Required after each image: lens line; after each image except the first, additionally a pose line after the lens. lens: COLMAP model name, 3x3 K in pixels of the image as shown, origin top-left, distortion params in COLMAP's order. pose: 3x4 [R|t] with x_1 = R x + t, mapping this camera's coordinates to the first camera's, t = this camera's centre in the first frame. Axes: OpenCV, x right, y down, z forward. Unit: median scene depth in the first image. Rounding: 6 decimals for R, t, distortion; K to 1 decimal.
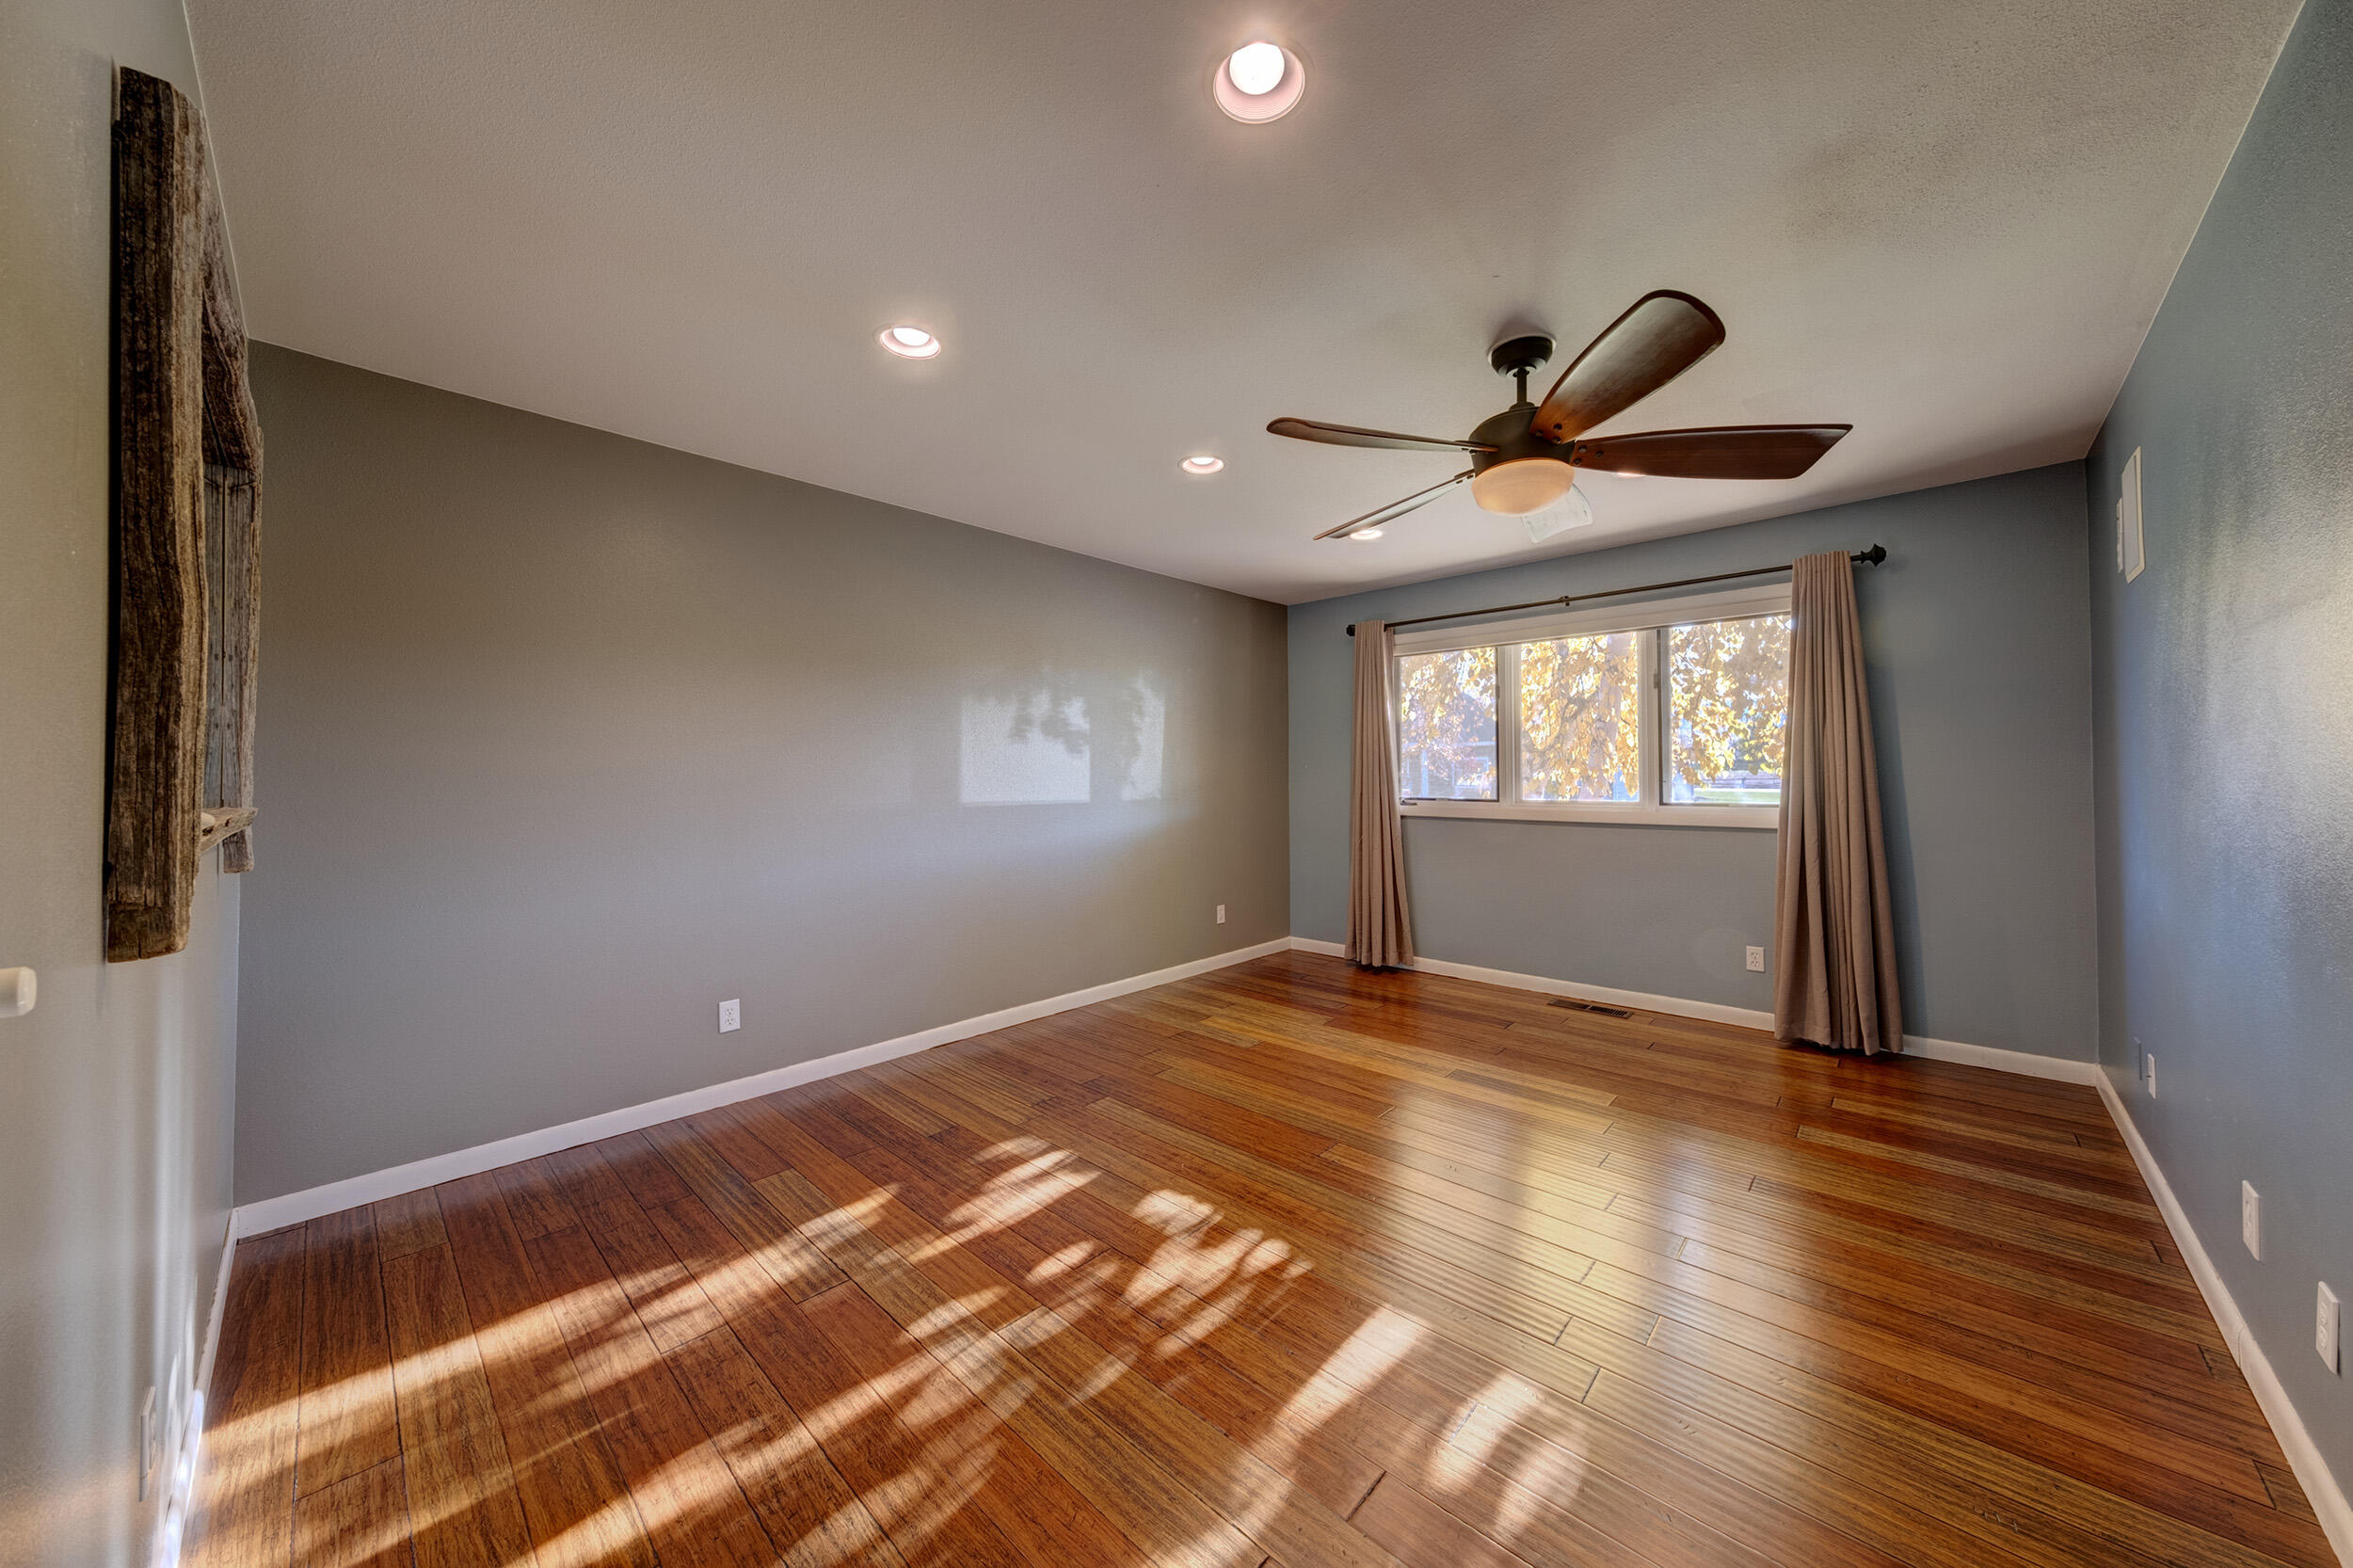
lens RADIAL K [[796.7, 0, 1176.1], [0, 796.7, 773.9], [0, 0, 1]] dist [0.004654, -0.000649]
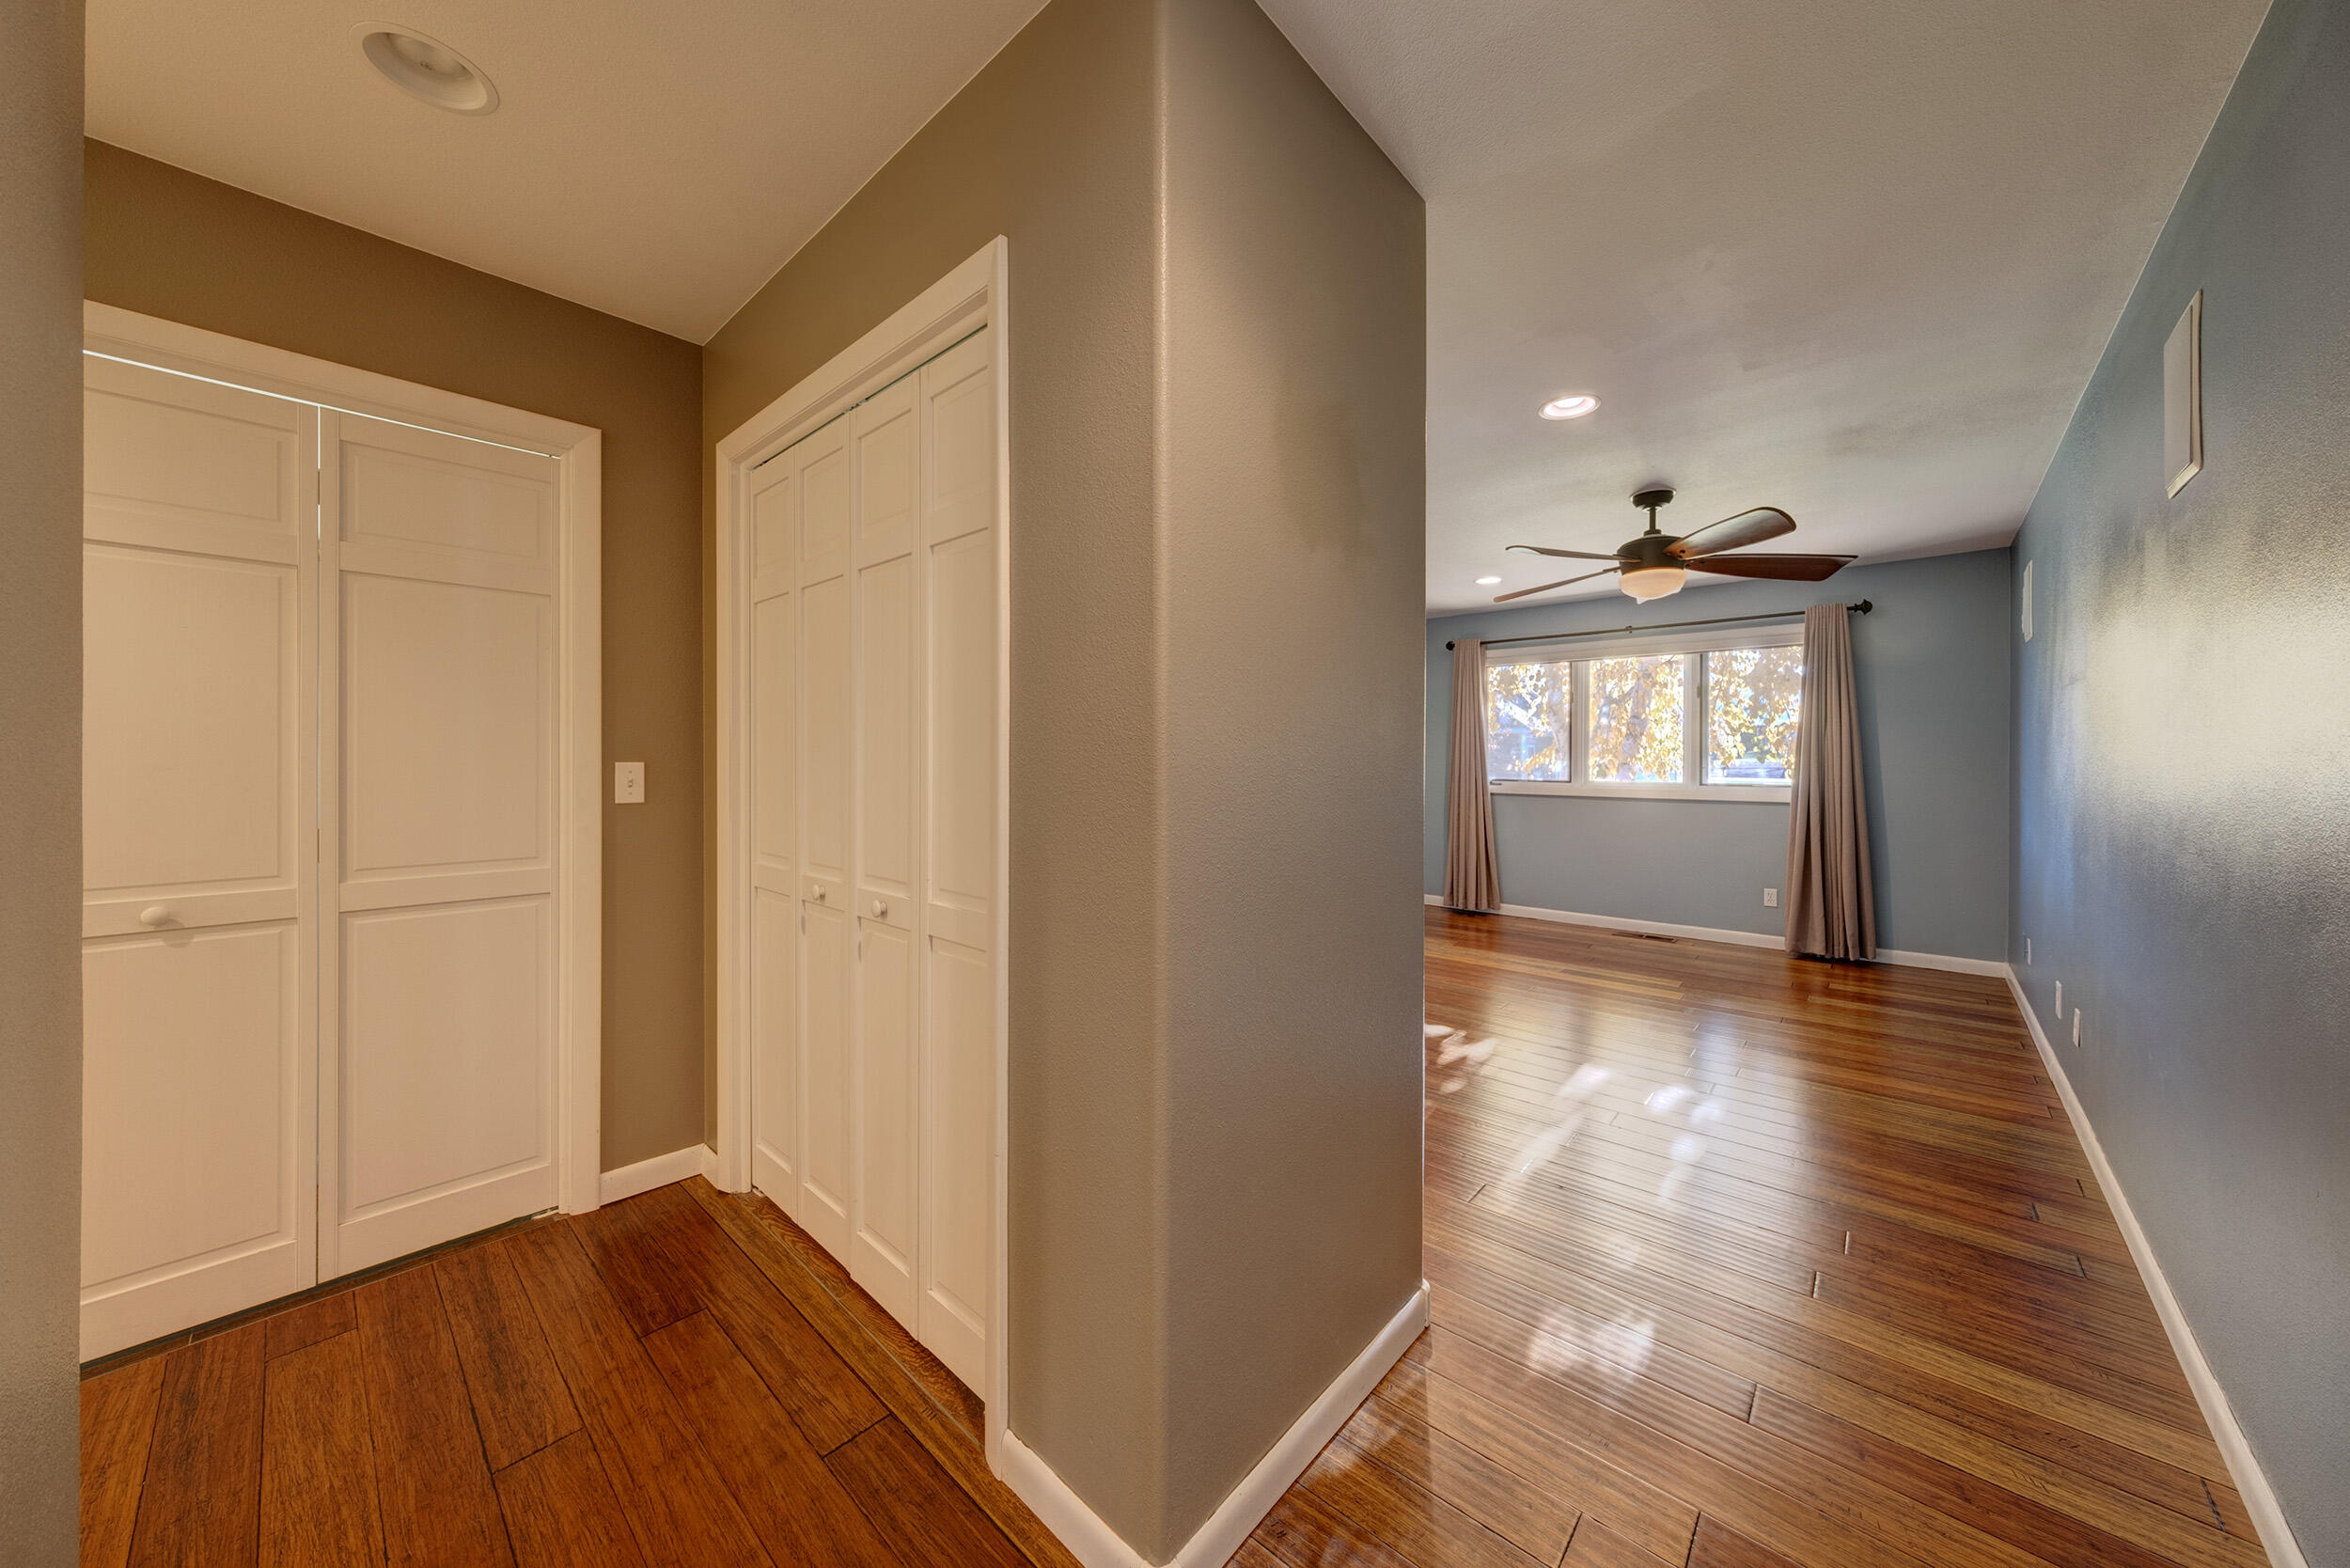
lens RADIAL K [[795.7, 0, 1176.3], [0, 795.7, 772.5], [0, 0, 1]] dist [0.004654, -0.000649]
pose [[0.999796, 0.007278, 0.018841, -0.338186], [-0.007643, 0.999782, 0.019405, -0.001972], [-0.018695, -0.019545, 0.999634, -0.362205]]
